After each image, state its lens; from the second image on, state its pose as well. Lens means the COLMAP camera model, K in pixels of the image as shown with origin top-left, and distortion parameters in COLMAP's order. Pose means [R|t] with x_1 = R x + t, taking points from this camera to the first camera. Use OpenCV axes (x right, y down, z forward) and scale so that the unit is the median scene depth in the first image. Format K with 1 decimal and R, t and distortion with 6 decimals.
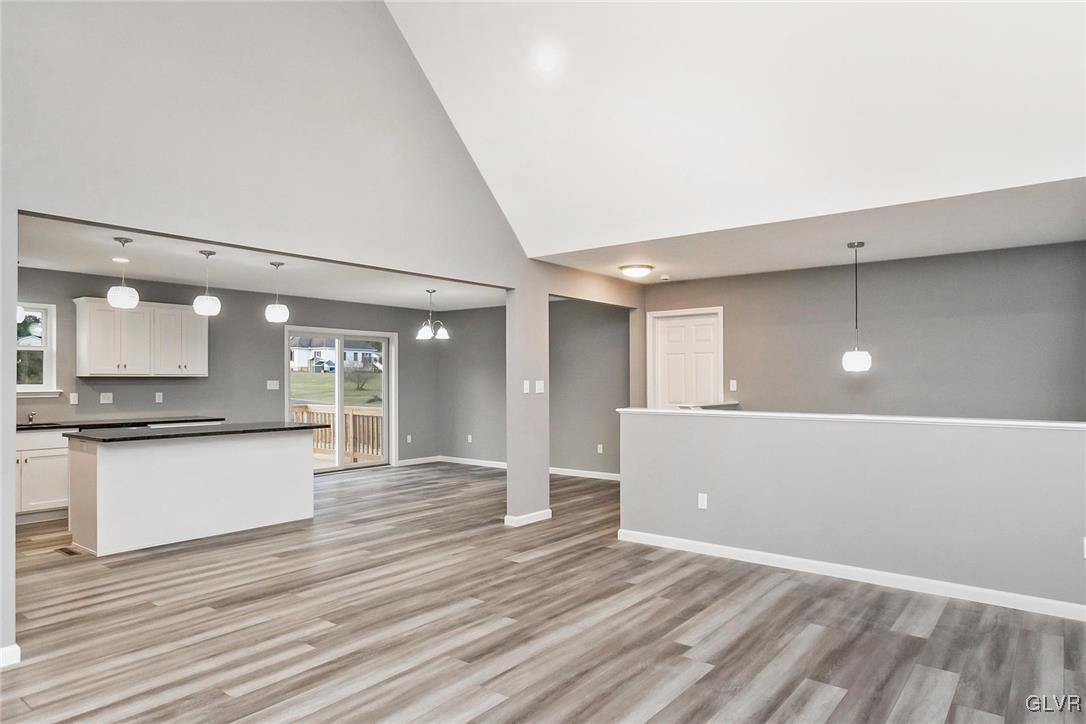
lens RADIAL K [[651.3, 0, 543.0], [0, 651.3, 366.6], [0, 0, 1]] dist [-0.000413, 0.000608]
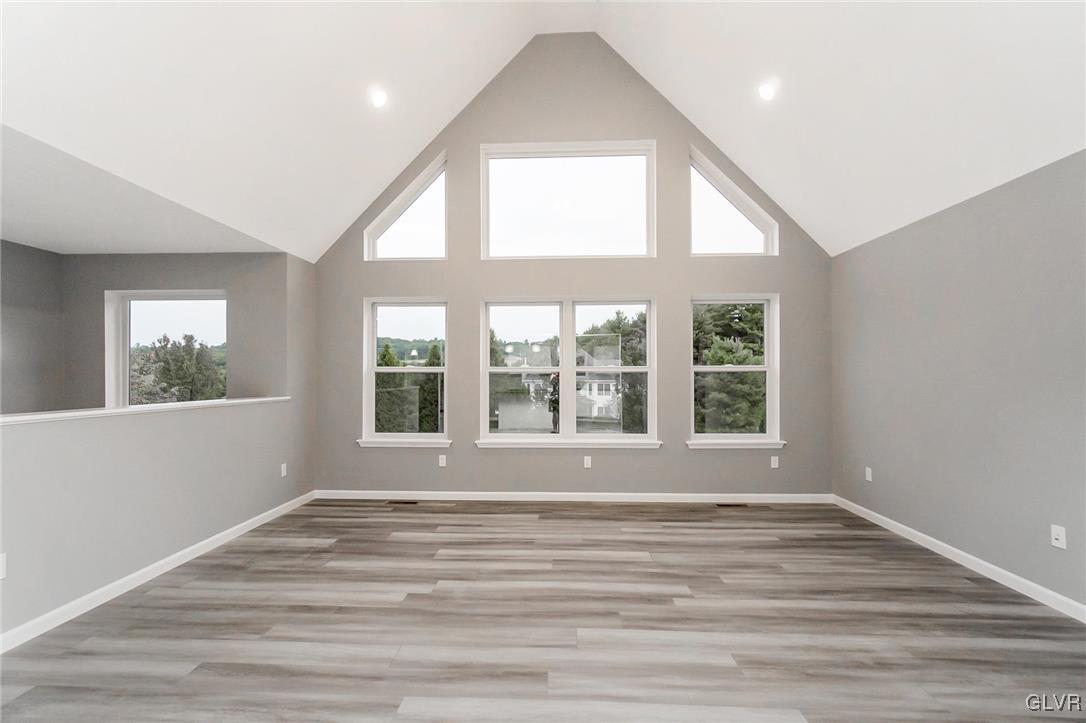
lens RADIAL K [[491.1, 0, 542.3], [0, 491.1, 362.5], [0, 0, 1]] dist [-0.002356, -0.000393]
pose [[-0.585372, 0.019418, 0.810532, -0.566304], [-0.015954, 0.999244, -0.035461, 0.040847], [-0.810608, -0.033689, -0.584619, 1.196930]]
